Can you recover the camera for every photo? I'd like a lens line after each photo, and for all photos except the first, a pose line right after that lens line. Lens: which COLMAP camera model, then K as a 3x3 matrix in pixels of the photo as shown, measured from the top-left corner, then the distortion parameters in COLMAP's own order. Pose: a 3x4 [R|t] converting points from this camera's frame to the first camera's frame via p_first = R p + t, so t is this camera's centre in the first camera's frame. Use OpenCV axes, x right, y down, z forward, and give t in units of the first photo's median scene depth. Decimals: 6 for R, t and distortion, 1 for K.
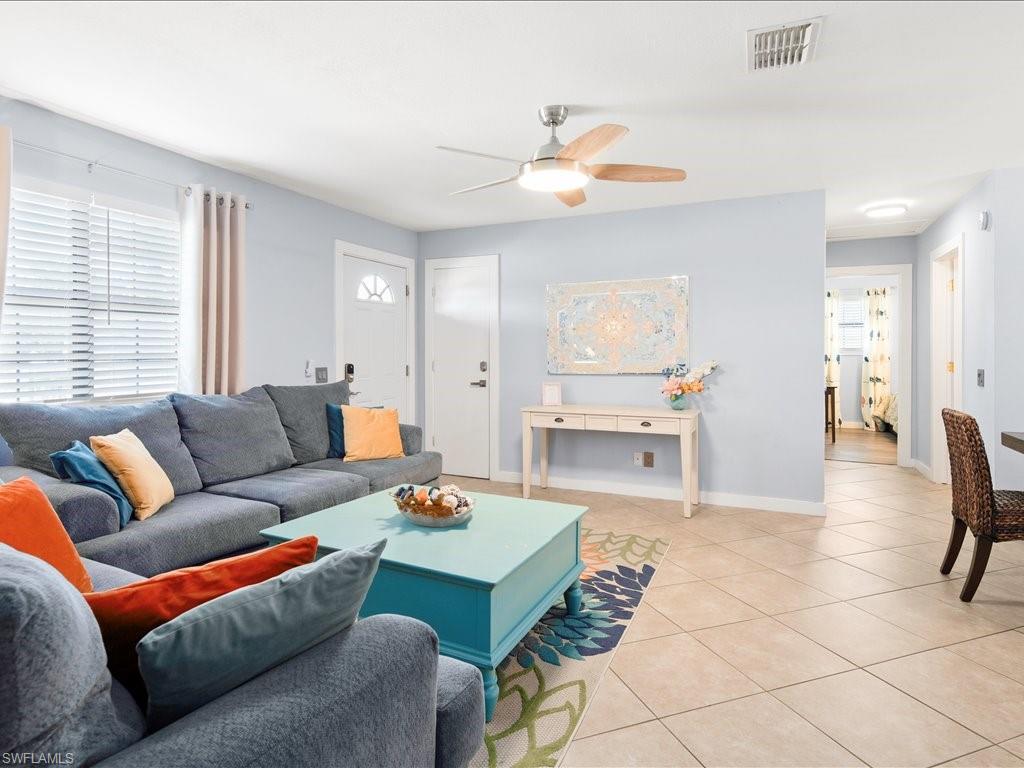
lens RADIAL K [[564.2, 0, 507.8], [0, 564.2, 365.6], [0, 0, 1]] dist [0.003700, -0.006141]
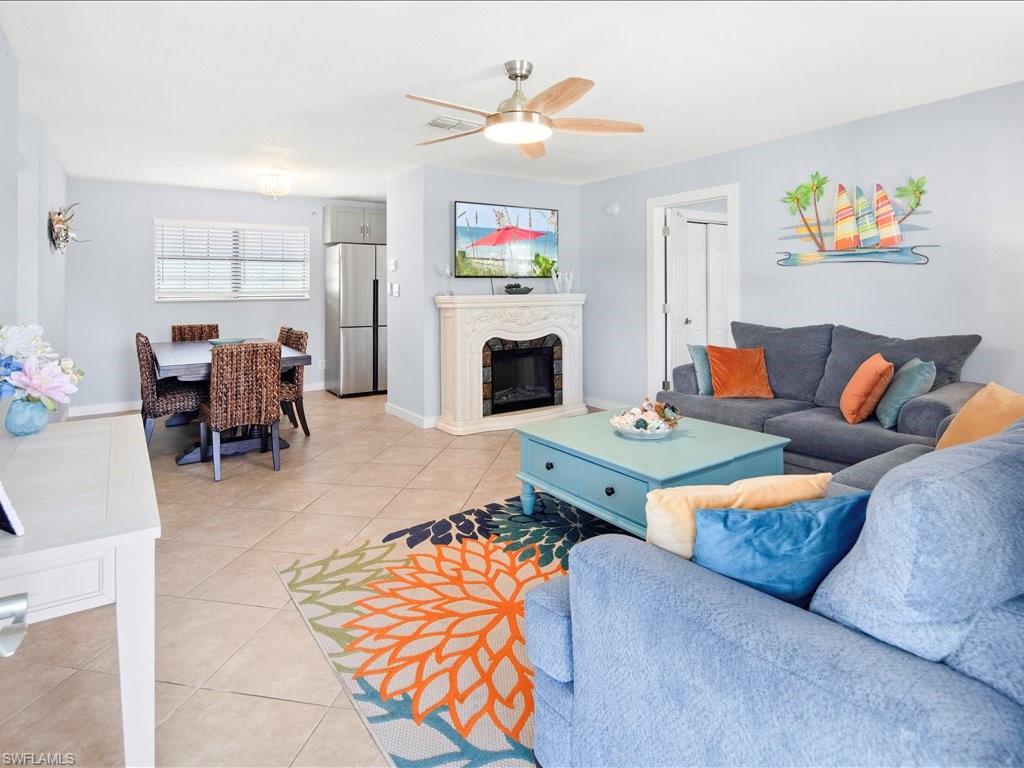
lens RADIAL K [[564.2, 0, 513.0], [0, 564.2, 297.7], [0, 0, 1]] dist [0.003700, -0.006141]
pose [[-0.869618, 0.001385, 0.493723, -0.390584], [0.020159, 0.999262, 0.032704, -0.055552], [-0.493314, 0.038393, -0.869004, 1.765886]]
